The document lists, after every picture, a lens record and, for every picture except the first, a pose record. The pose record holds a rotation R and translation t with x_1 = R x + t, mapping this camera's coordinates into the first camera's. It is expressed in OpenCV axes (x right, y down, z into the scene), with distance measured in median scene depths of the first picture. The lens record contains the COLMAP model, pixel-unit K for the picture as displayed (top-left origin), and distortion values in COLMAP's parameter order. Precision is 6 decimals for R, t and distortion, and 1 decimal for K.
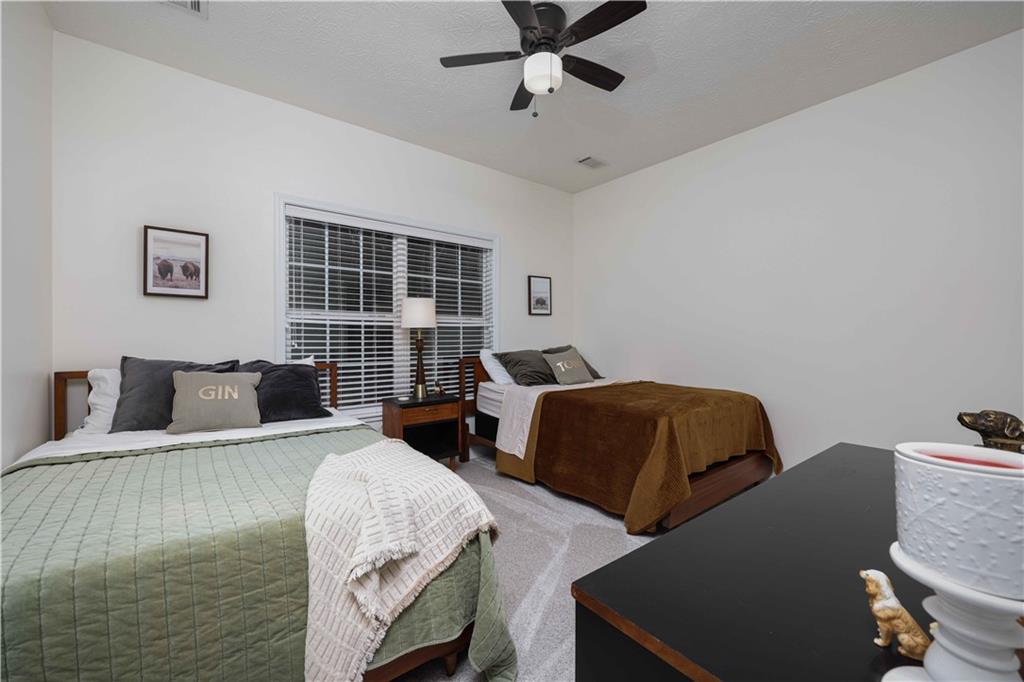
lens RADIAL K [[408.1, 0, 511.0], [0, 408.1, 340.3], [0, 0, 1]] dist [-0.000173, 0.000894]
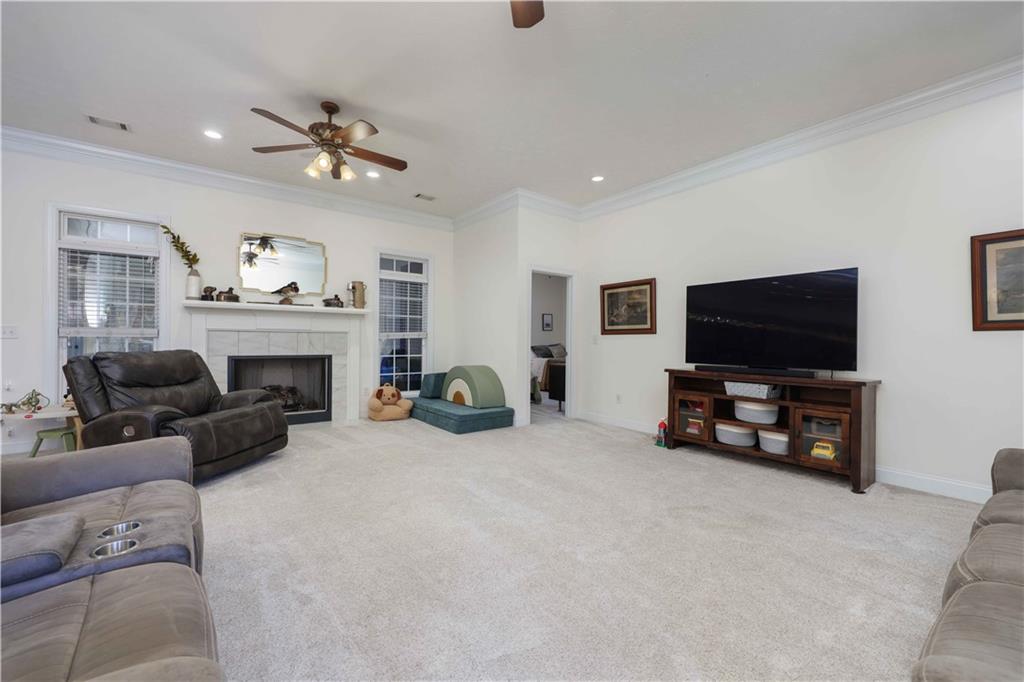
lens RADIAL K [[408.1, 0, 511.4], [0, 408.1, 342.2], [0, 0, 1]] dist [-0.000173, 0.000894]
pose [[0.999215, 0.006691, -0.039034, -0.052490], [-0.006679, 0.999978, 0.000429, 0.007750], [0.039036, -0.000168, 0.999238, -1.591864]]
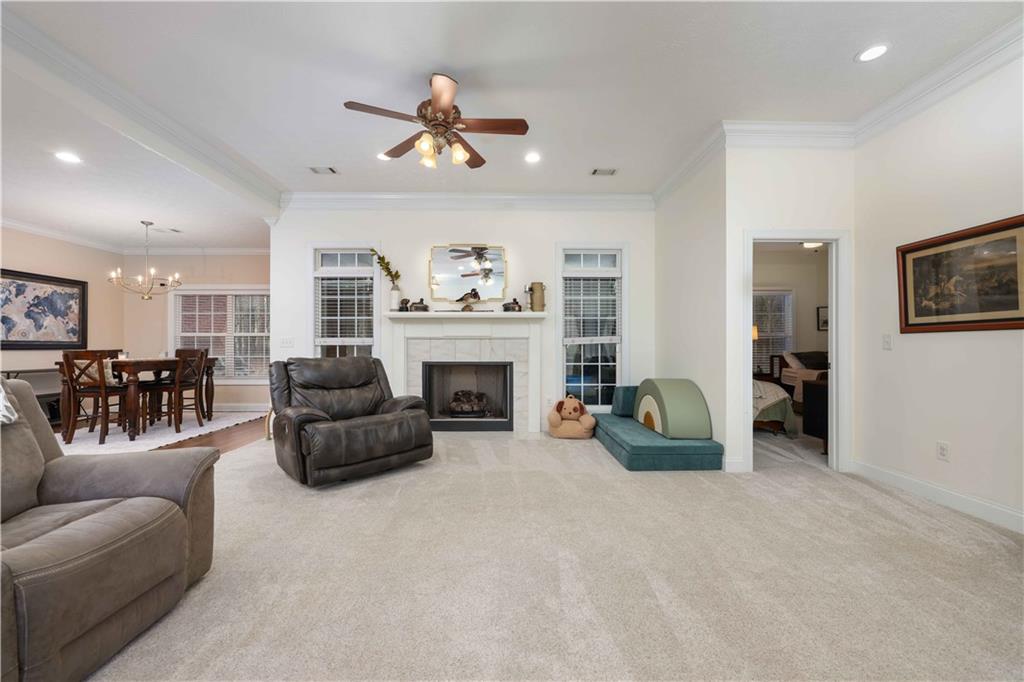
lens RADIAL K [[408.1, 0, 508.4], [0, 408.1, 343.6], [0, 0, 1]] dist [-0.000173, 0.000894]
pose [[0.786103, -0.005012, -0.618075, 0.093132], [-0.000451, 0.999962, -0.008683, 0.007631], [0.618095, 0.007104, 0.786071, -1.271777]]
